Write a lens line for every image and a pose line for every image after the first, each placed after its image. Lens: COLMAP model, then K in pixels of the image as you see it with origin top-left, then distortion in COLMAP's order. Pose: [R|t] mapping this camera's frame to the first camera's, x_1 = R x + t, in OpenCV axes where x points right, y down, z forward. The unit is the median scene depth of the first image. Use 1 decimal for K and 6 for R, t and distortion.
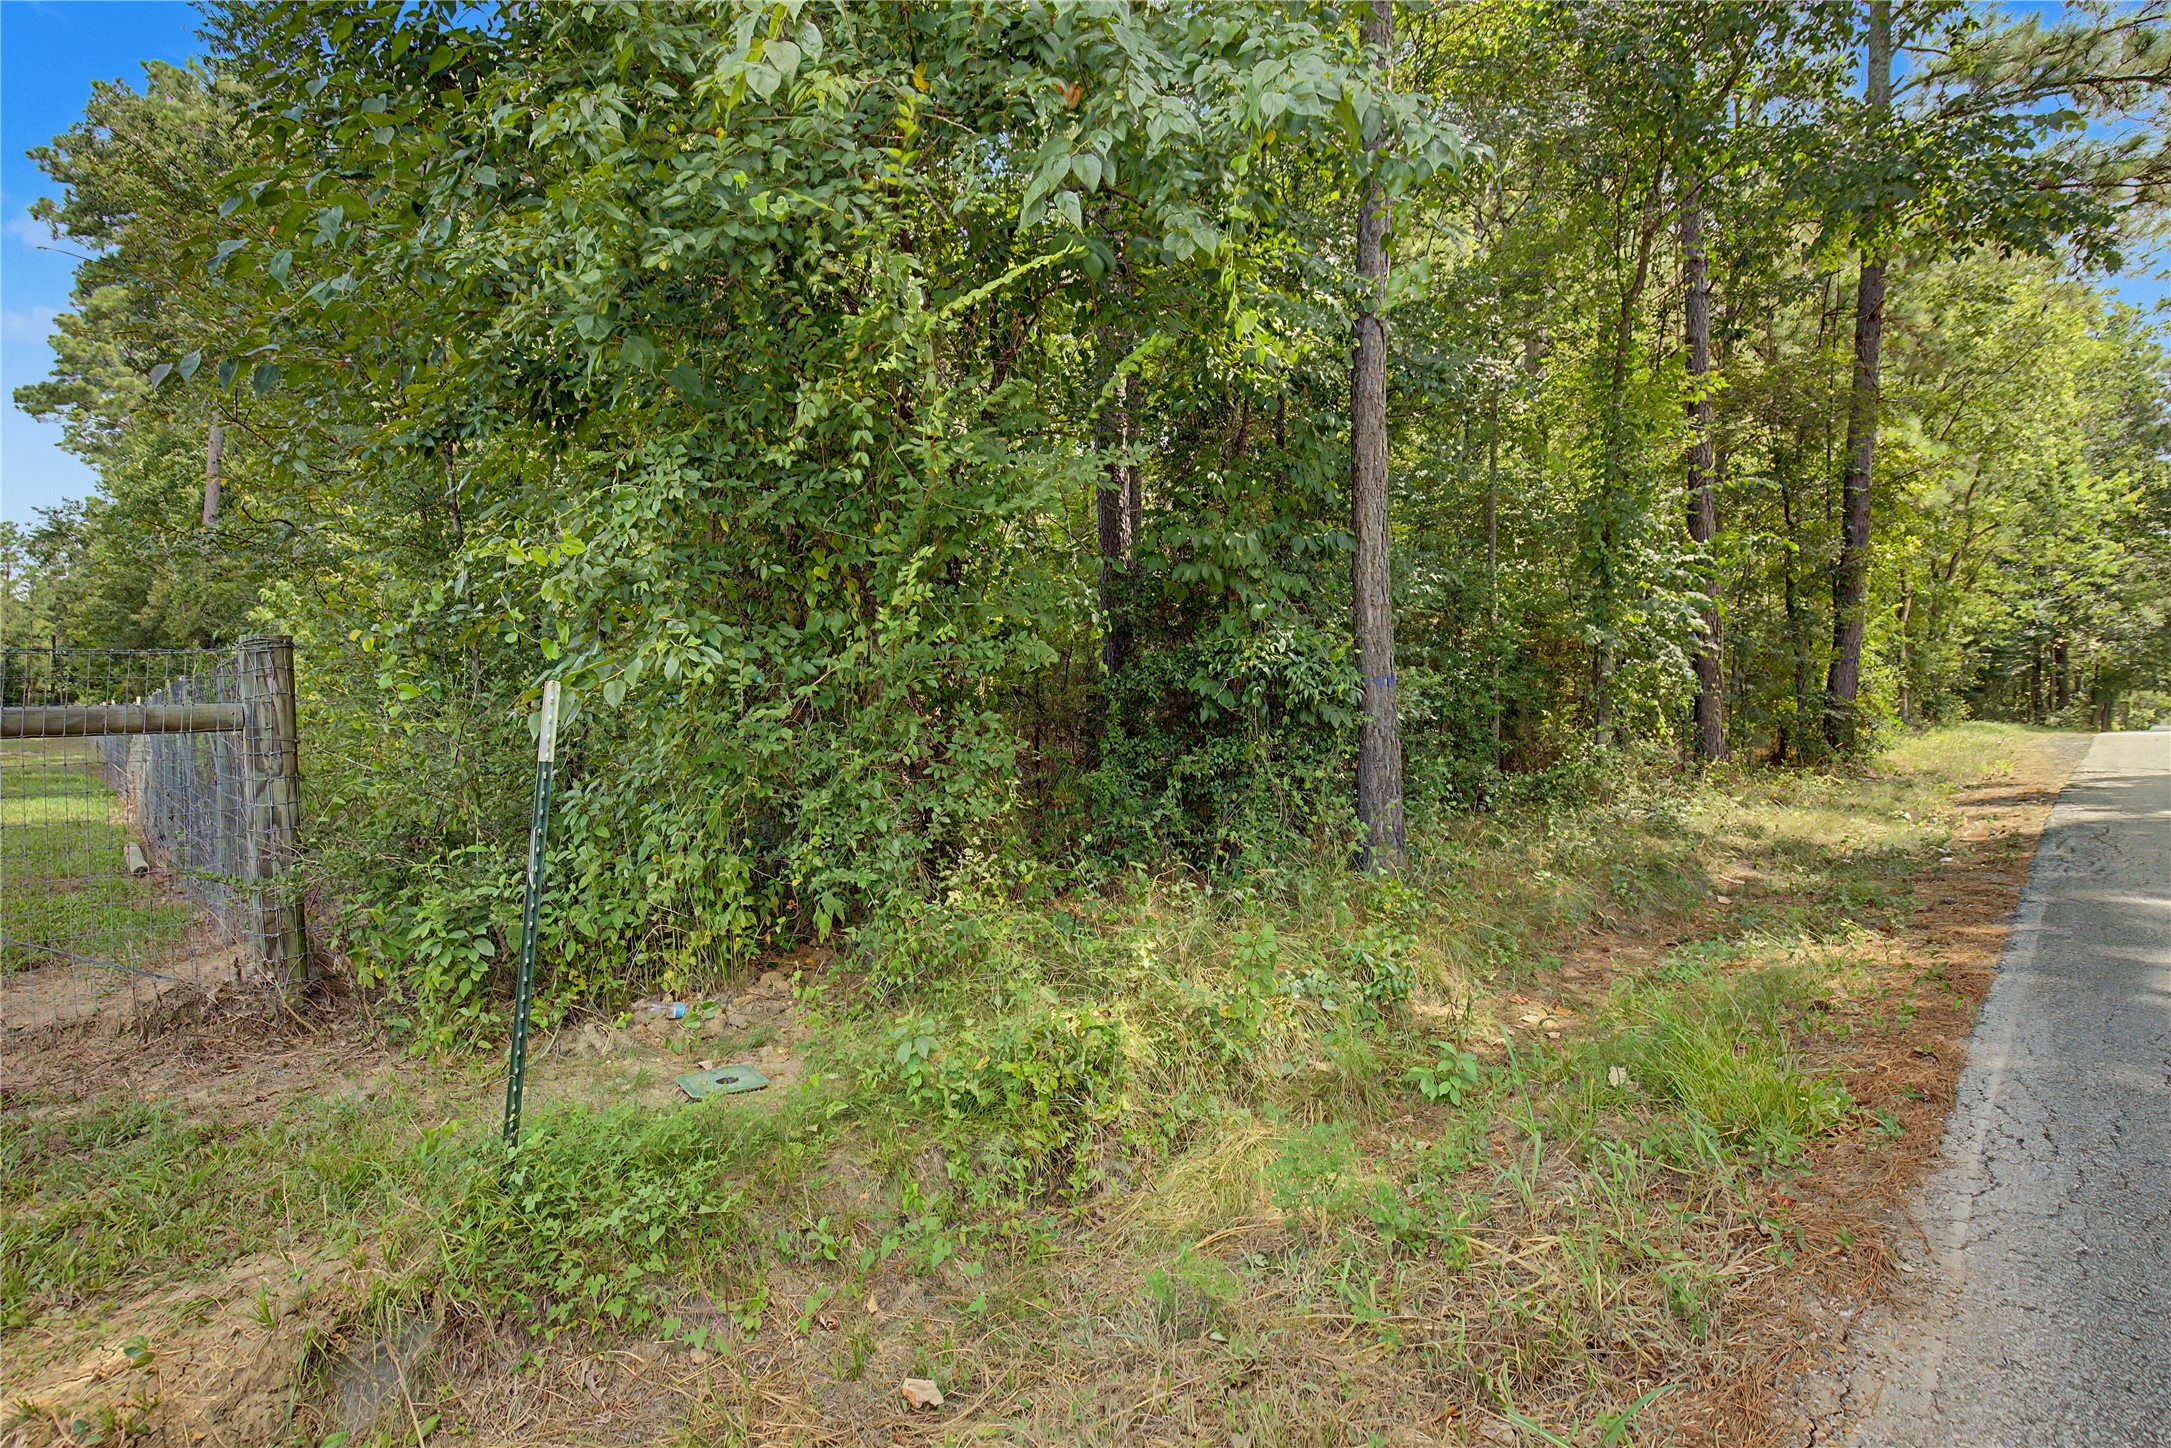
lens RADIAL K [[978.4, 0, 1075.2], [0, 978.4, 712.9], [0, 0, 1]] dist [-0.003877, -0.001130]
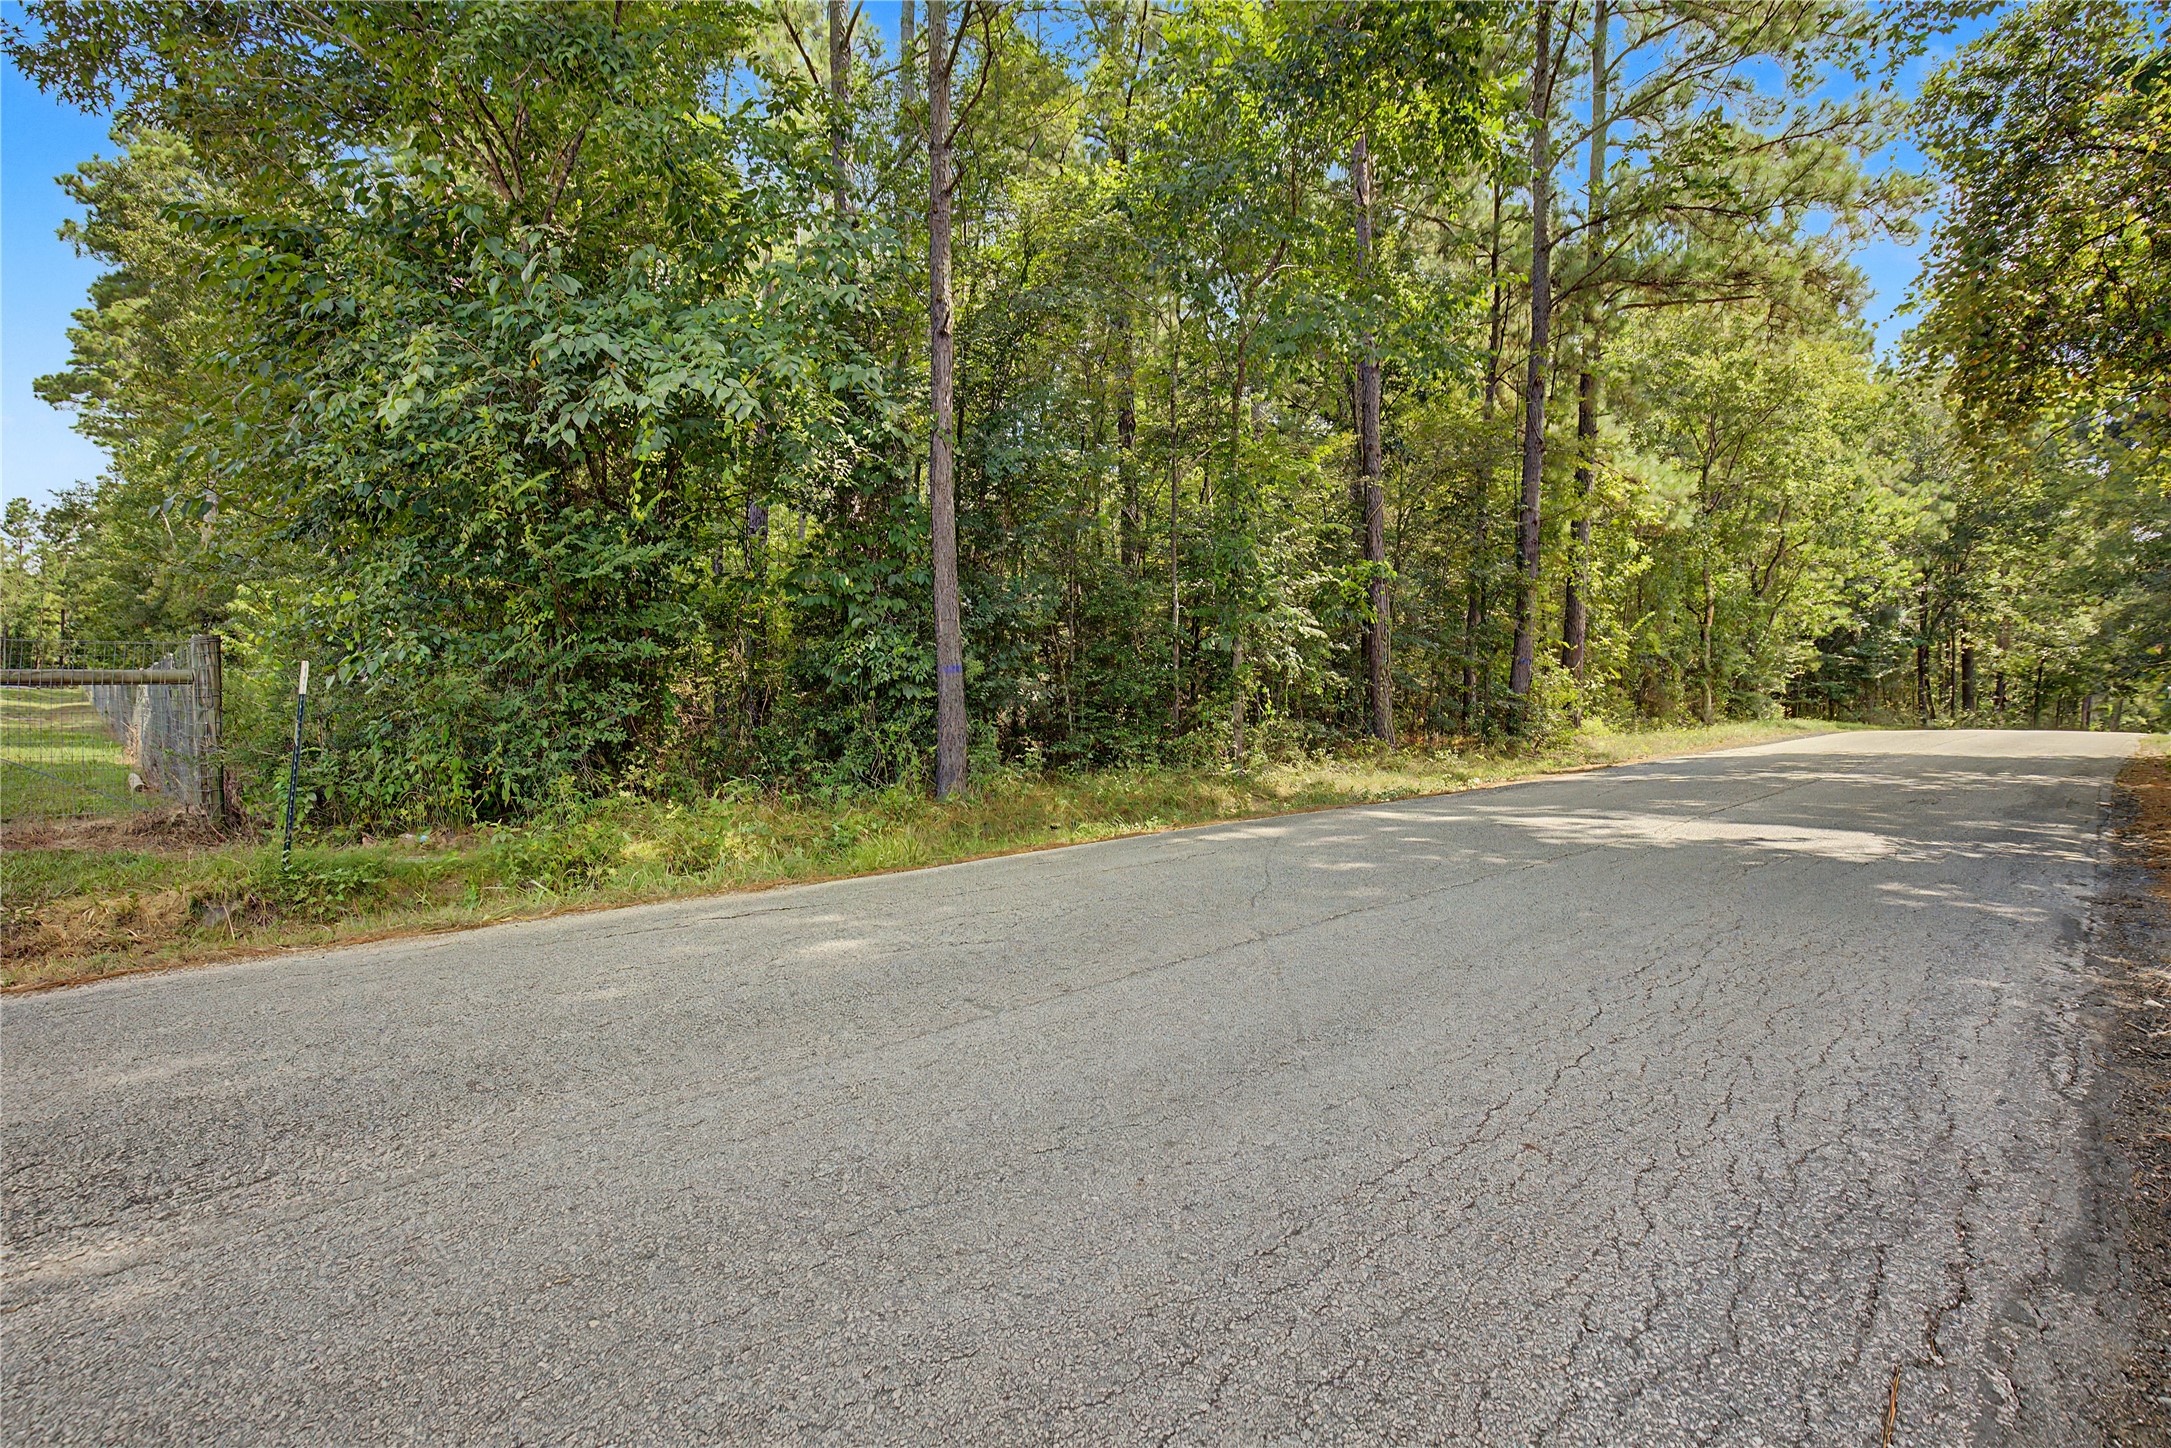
lens RADIAL K [[978.4, 0, 1088.0], [0, 978.4, 694.3], [0, 0, 1]] dist [-0.003877, -0.001130]
pose [[0.999849, 0.016888, 0.004124, 0.340399], [-0.016856, 0.999829, -0.007649, 0.009322], [-0.004252, 0.007579, 0.999962, -0.348973]]
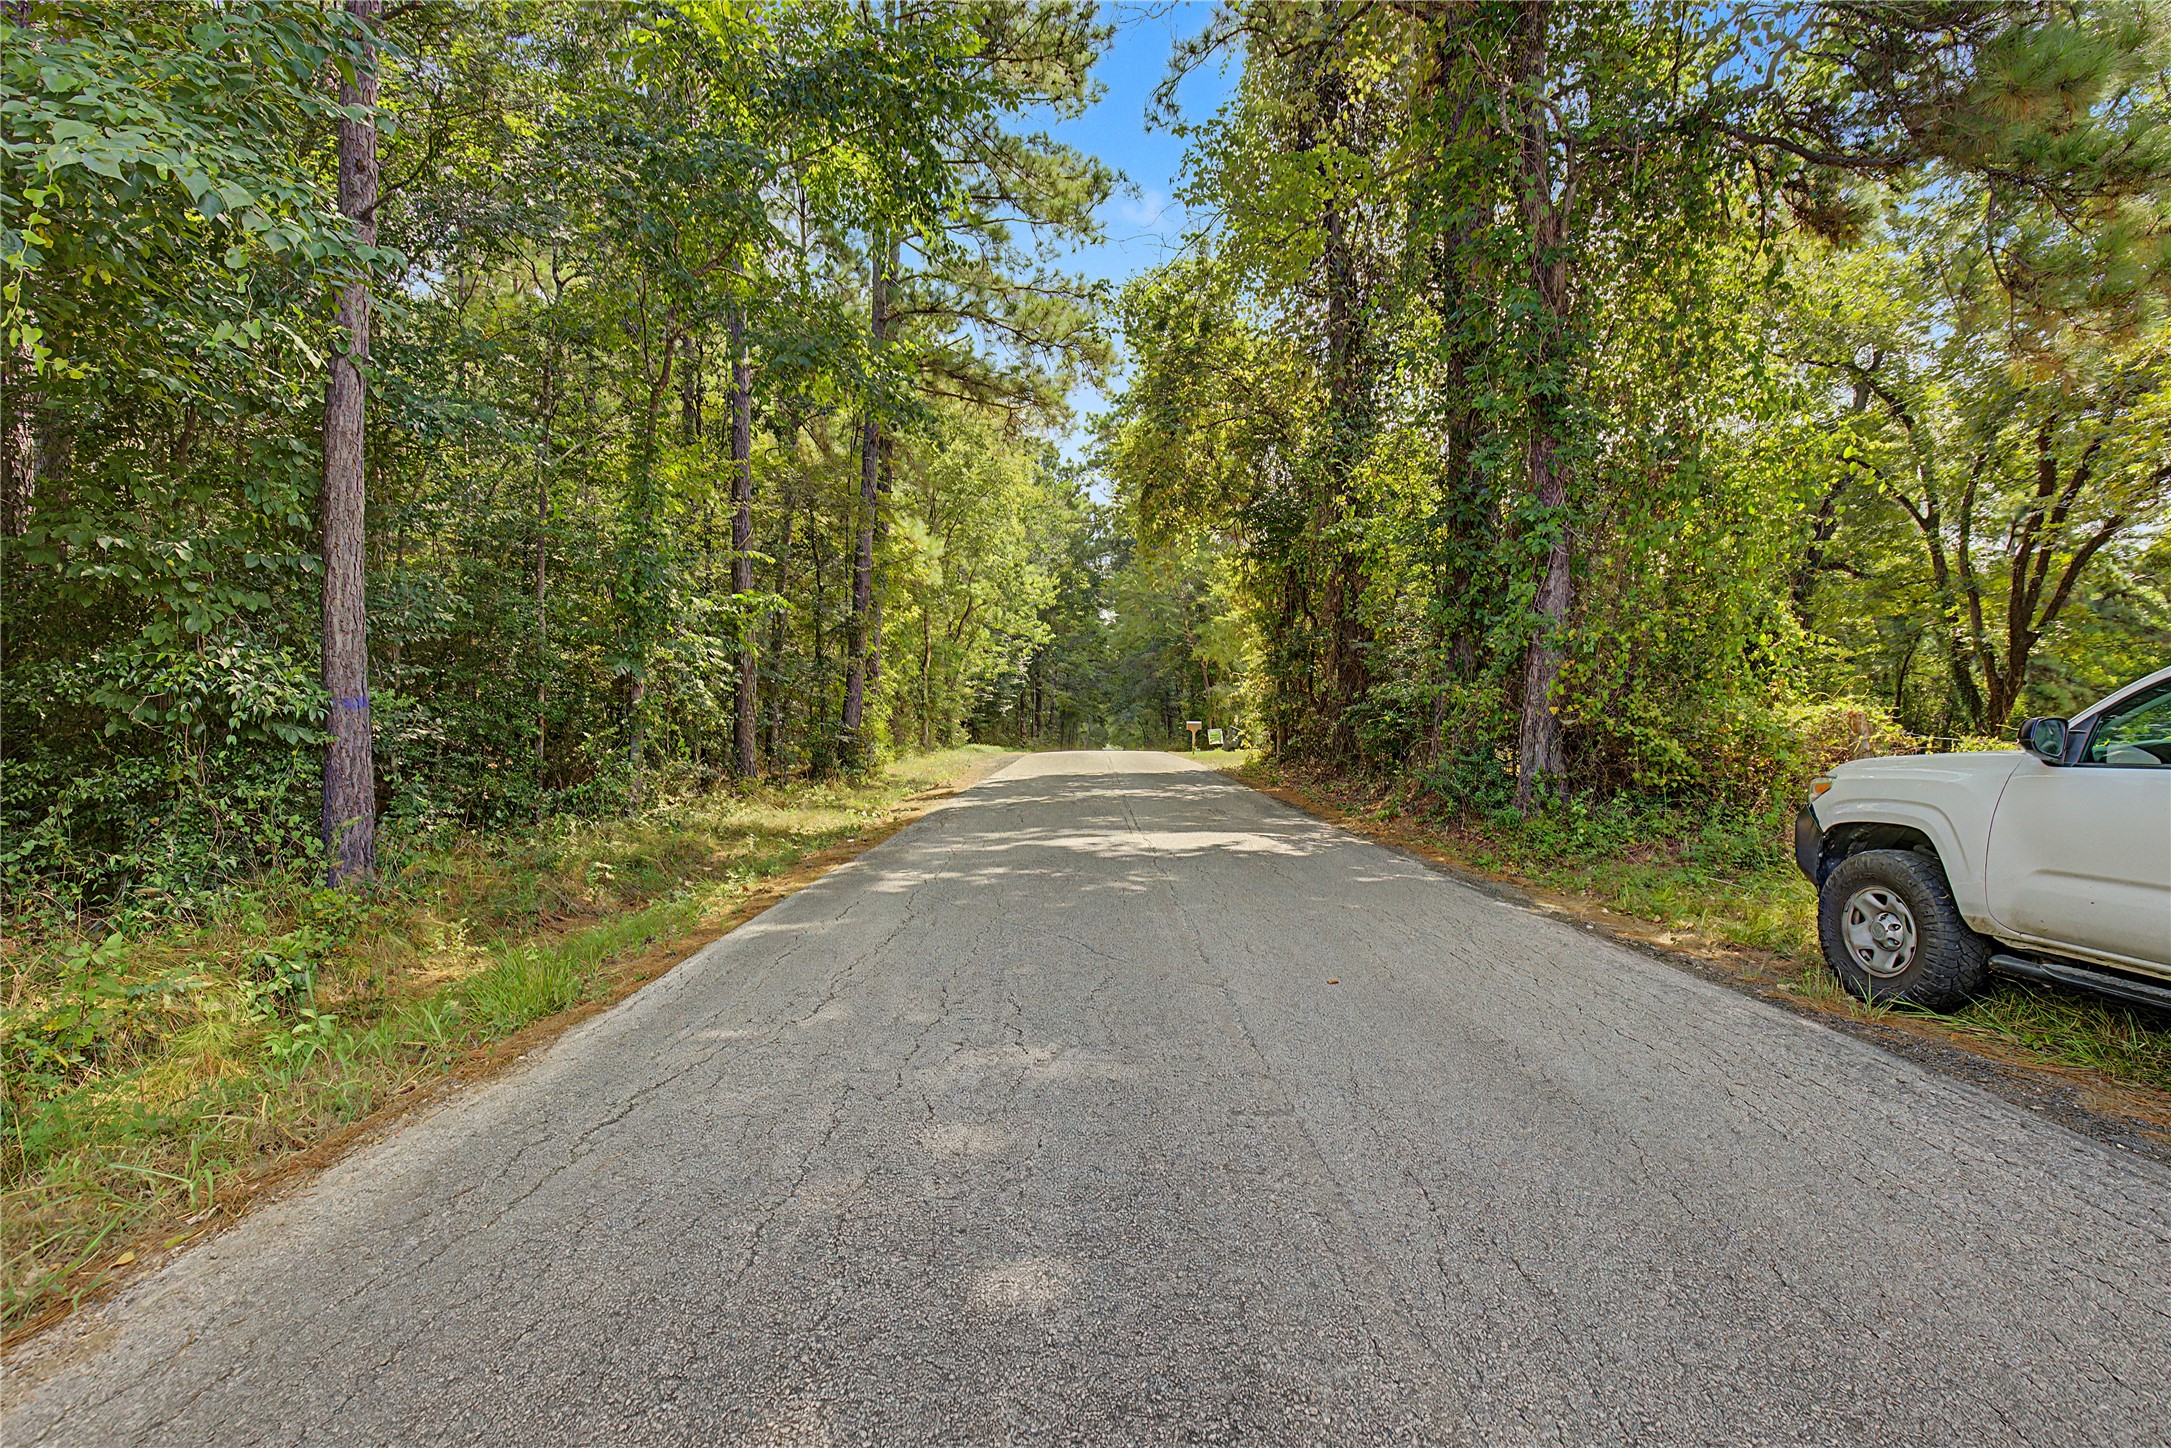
lens RADIAL K [[978.4, 0, 1076.3], [0, 978.4, 704.7], [0, 0, 1]] dist [-0.003877, -0.001130]
pose [[0.673387, 0.031658, 0.738612, 0.042417], [-0.008711, 0.999353, -0.034892, -0.000268], [-0.739239, 0.017062, 0.673227, -0.179273]]
